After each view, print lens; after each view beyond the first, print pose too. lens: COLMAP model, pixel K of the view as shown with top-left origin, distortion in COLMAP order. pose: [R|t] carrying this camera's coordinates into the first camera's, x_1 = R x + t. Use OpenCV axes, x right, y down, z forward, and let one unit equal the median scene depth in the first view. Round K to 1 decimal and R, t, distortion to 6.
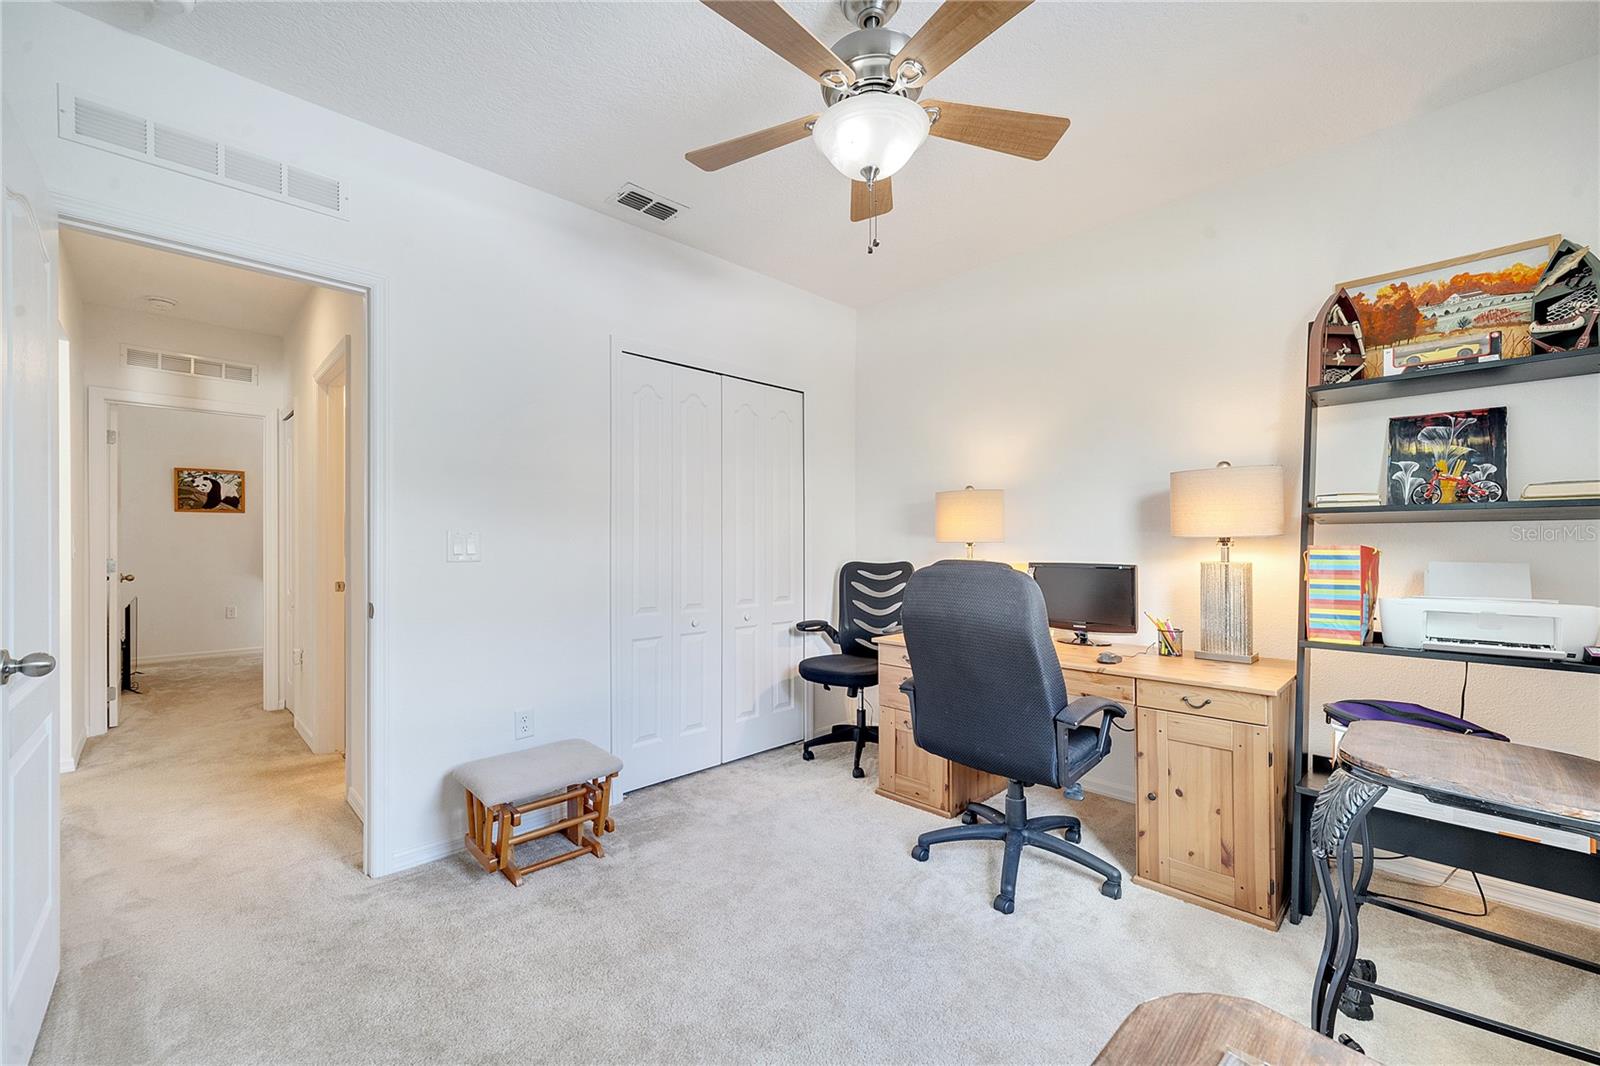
lens RADIAL K [[652.0, 0, 792.5], [0, 652.0, 543.2], [0, 0, 1]] dist [0.008828, -0.002077]
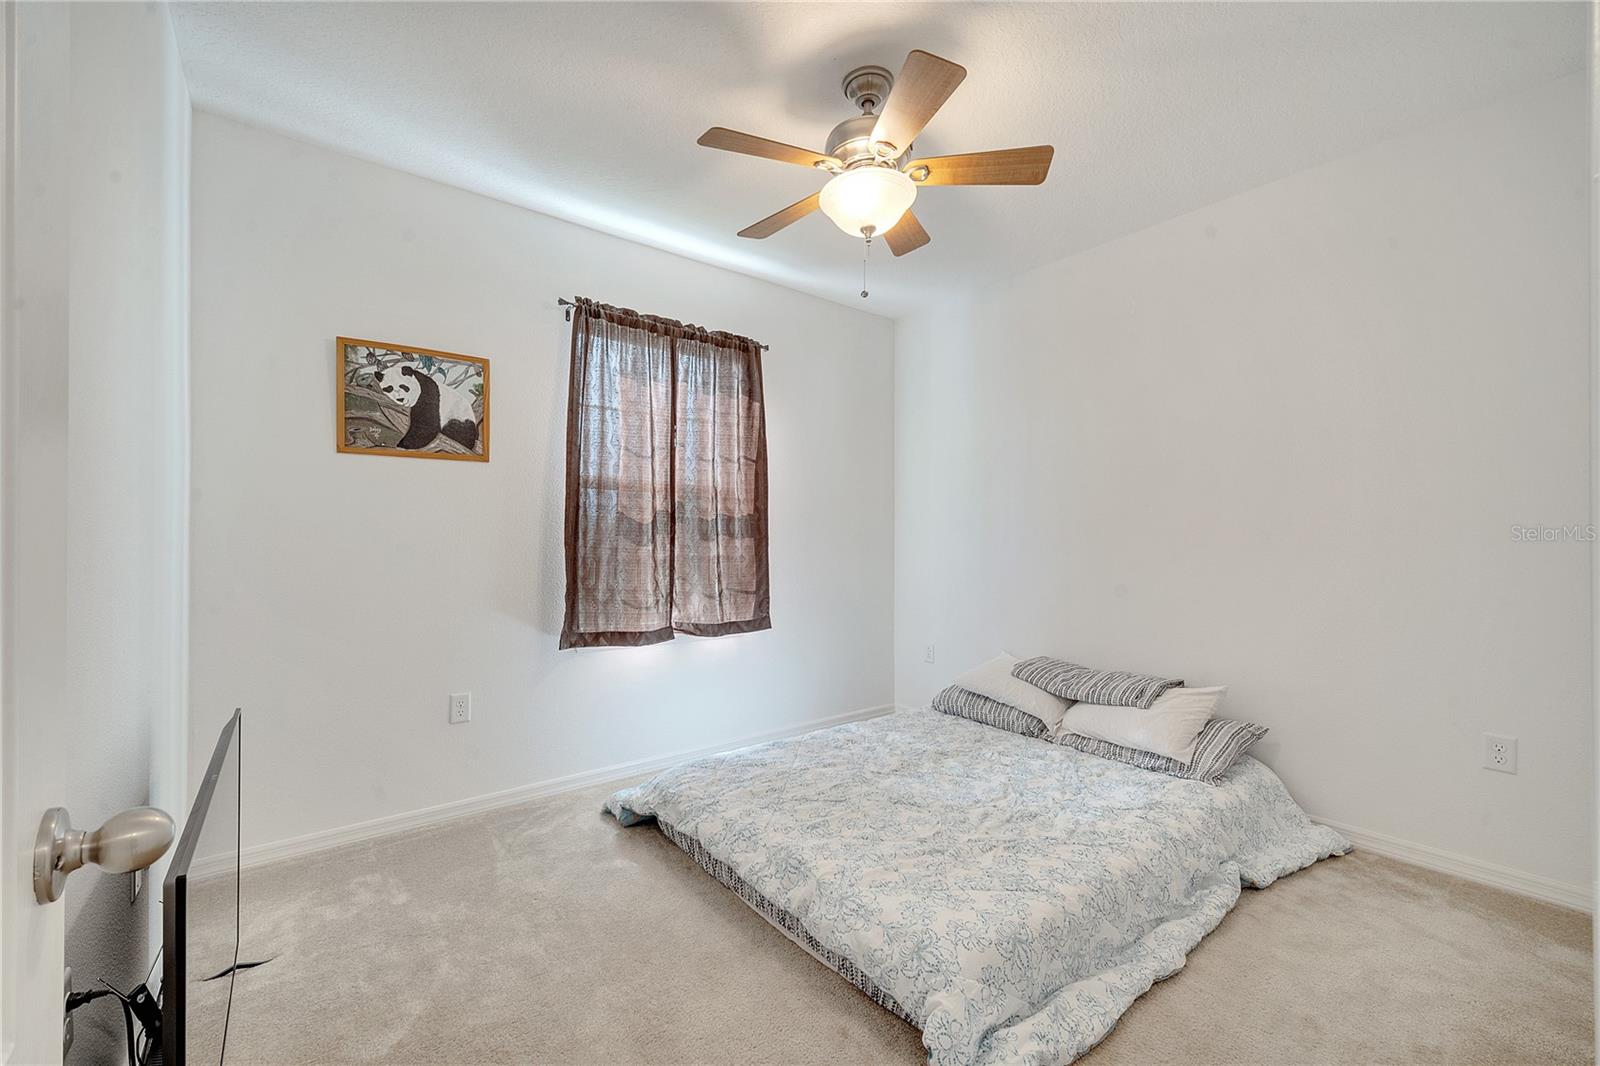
lens RADIAL K [[652.0, 0, 796.6], [0, 652.0, 538.0], [0, 0, 1]] dist [0.008828, -0.002077]
pose [[0.995139, 0.001097, -0.098479, -0.621228], [-0.001052, 0.999999, 0.000515, 0.000521], [0.098480, -0.000409, 0.995139, 0.630611]]
